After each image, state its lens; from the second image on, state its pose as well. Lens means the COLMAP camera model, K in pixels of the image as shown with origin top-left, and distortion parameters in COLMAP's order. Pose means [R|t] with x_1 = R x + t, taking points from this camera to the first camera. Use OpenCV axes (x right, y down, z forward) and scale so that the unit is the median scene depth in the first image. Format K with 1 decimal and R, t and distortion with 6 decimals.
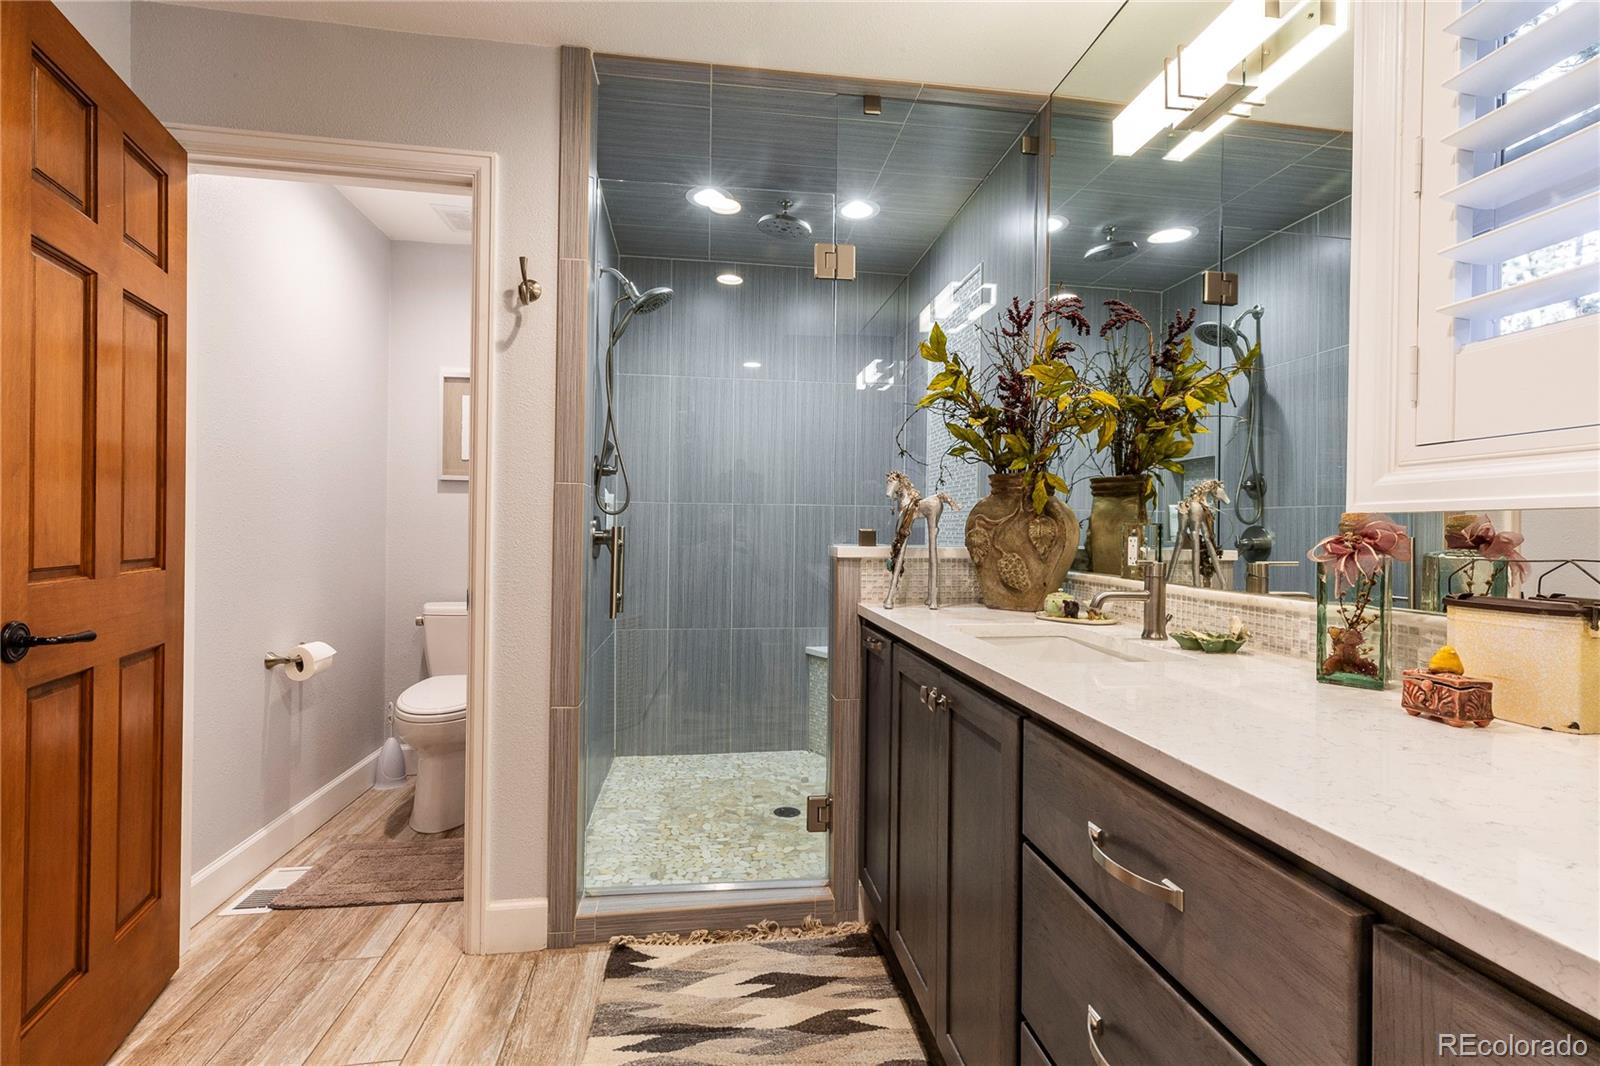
lens RADIAL K [[710.1, 0, 799.8], [0, 710.1, 524.6], [0, 0, 1]] dist [0.005343, -0.000079]
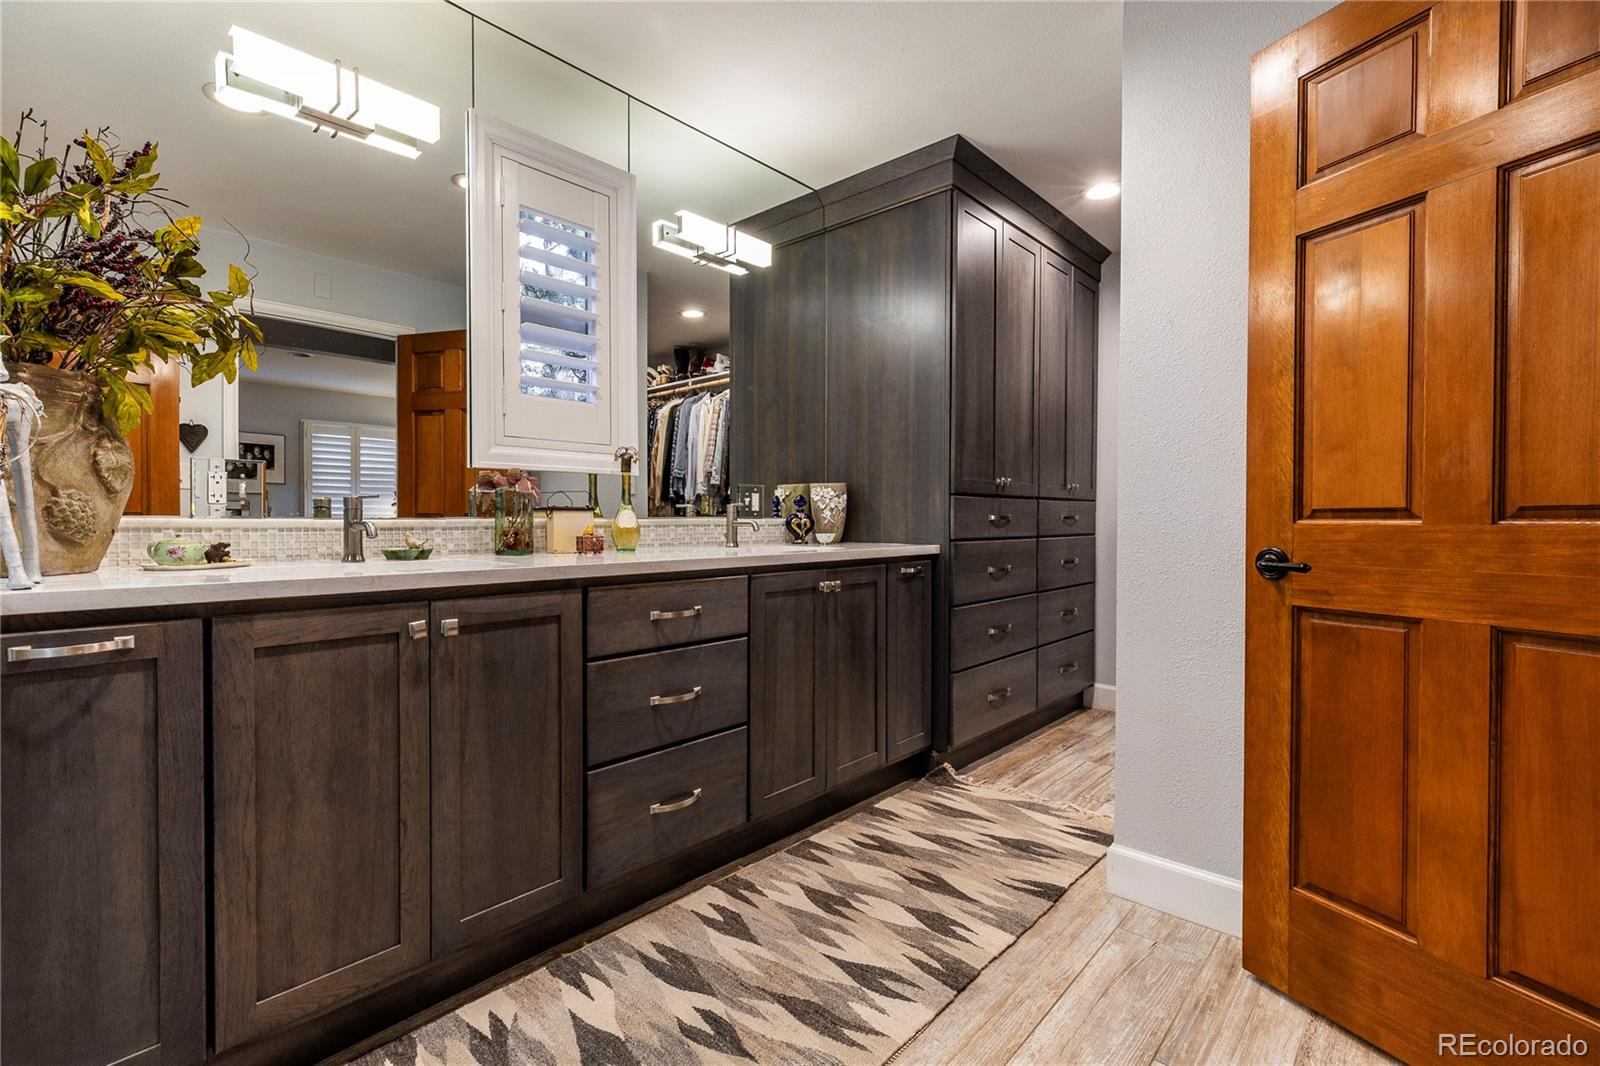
lens RADIAL K [[710.1, 0, 799.8], [0, 710.1, 524.6], [0, 0, 1]] dist [0.005343, -0.000079]
pose [[-0.629677, -0.017429, 0.776662, -0.676843], [-0.010685, 0.999848, 0.013775, 0.057849], [-0.776784, 0.000375, -0.629767, 0.899764]]
